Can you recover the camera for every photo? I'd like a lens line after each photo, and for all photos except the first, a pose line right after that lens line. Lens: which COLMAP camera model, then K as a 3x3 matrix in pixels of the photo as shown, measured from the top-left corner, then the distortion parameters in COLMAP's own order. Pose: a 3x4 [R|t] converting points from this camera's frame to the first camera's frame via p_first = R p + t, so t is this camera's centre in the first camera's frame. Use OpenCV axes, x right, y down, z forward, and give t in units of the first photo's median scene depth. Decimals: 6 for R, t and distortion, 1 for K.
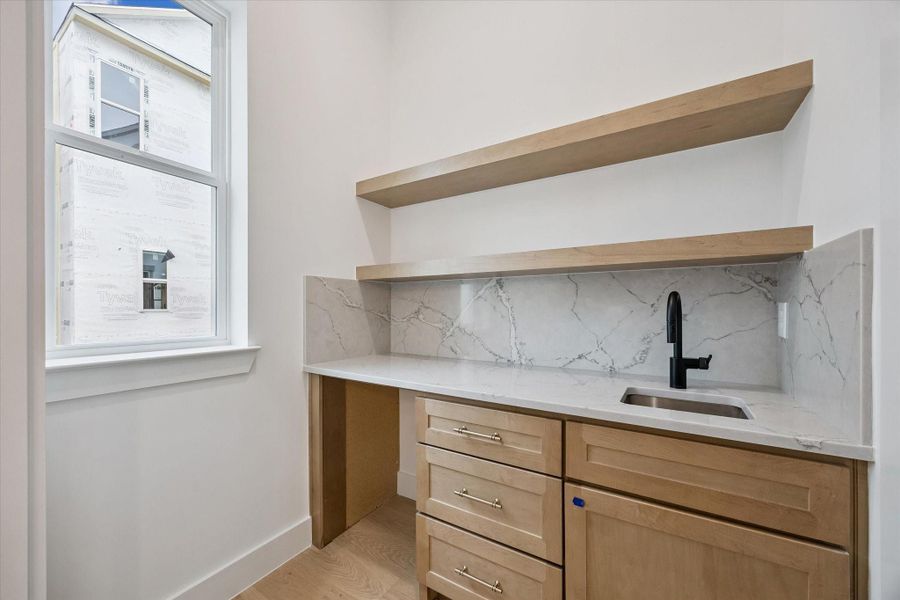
lens RADIAL K [[345.4, 0, 452.7], [0, 345.4, 307.0], [0, 0, 1]] dist [0.000018, -0.000031]
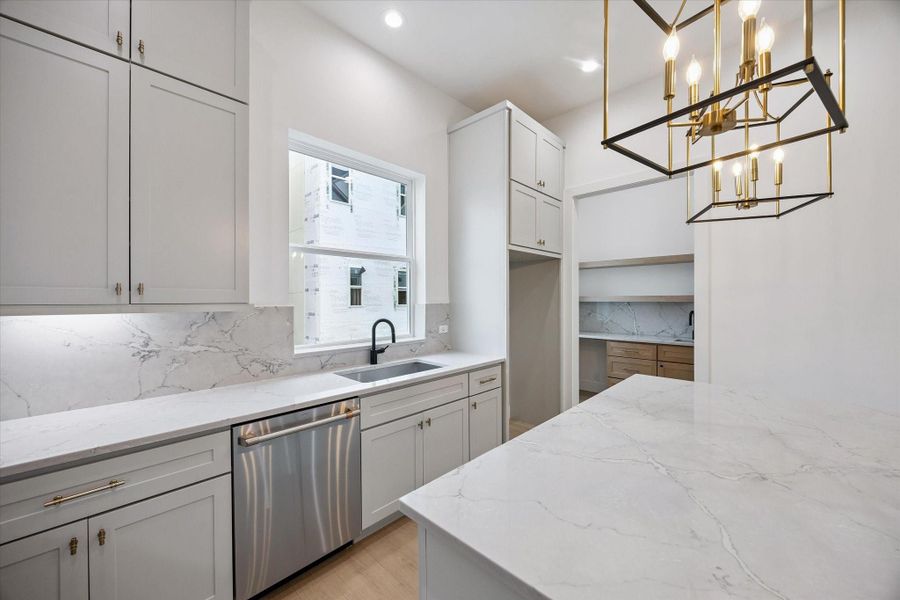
lens RADIAL K [[345.4, 0, 443.3], [0, 345.4, 300.0], [0, 0, 1]] dist [0.000018, -0.000031]
pose [[0.976716, -0.001915, -0.214526, -0.161759], [0.003229, 0.999978, 0.005774, -0.027849], [0.214510, -0.006333, 0.976701, -0.447364]]
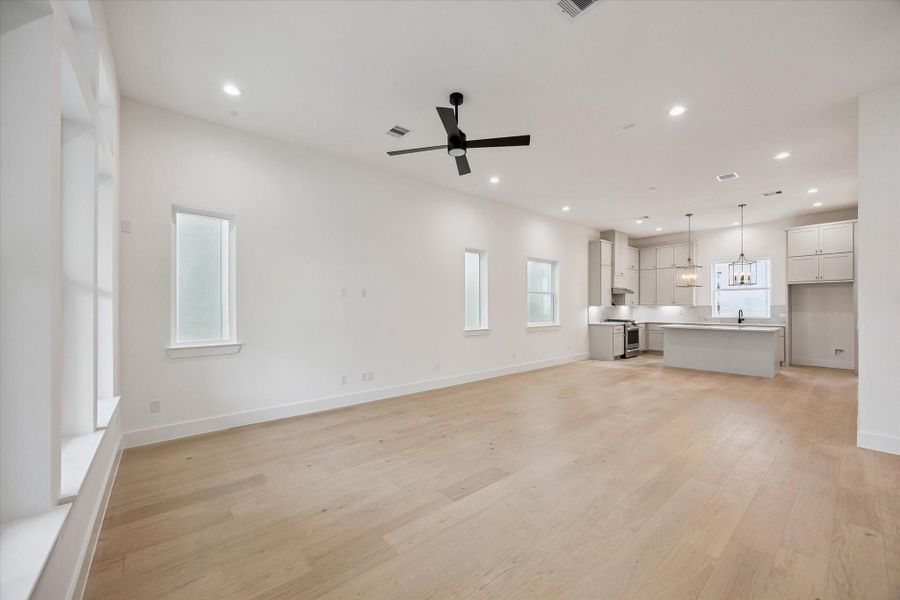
lens RADIAL K [[345.4, 0, 452.2], [0, 345.4, 304.1], [0, 0, 1]] dist [0.000018, -0.000031]
pose [[-0.305480, -0.006248, -0.952178, 5.829066], [0.007493, 0.999932, -0.008966, 0.002837], [0.952169, -0.009874, -0.305412, -1.570064]]
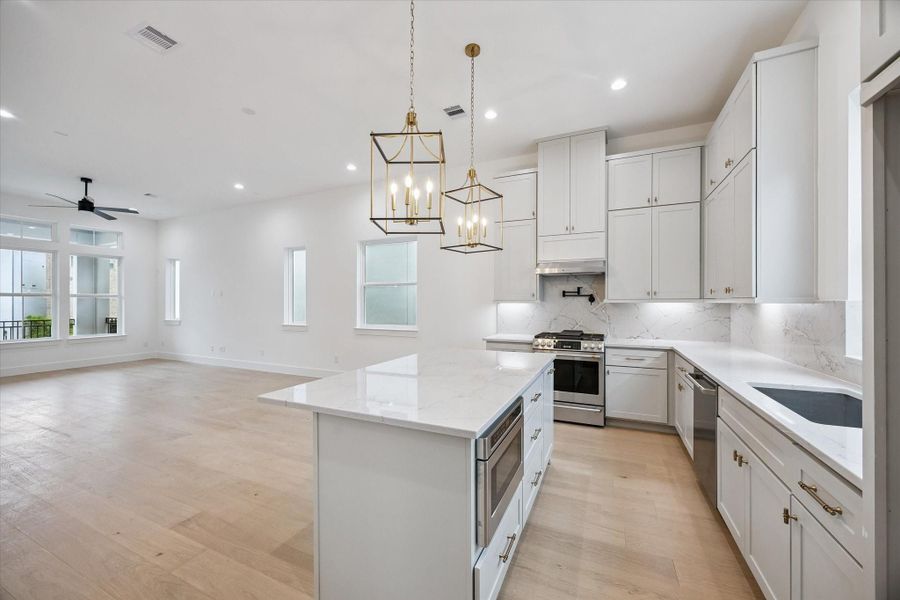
lens RADIAL K [[345.4, 0, 451.0], [0, 345.4, 302.2], [0, 0, 1]] dist [0.000018, -0.000031]
pose [[-0.991404, -0.001088, -0.130828, 0.496136], [-0.000330, 0.999983, -0.005819, 0.015315], [0.130833, -0.005726, -0.991388, 1.862963]]
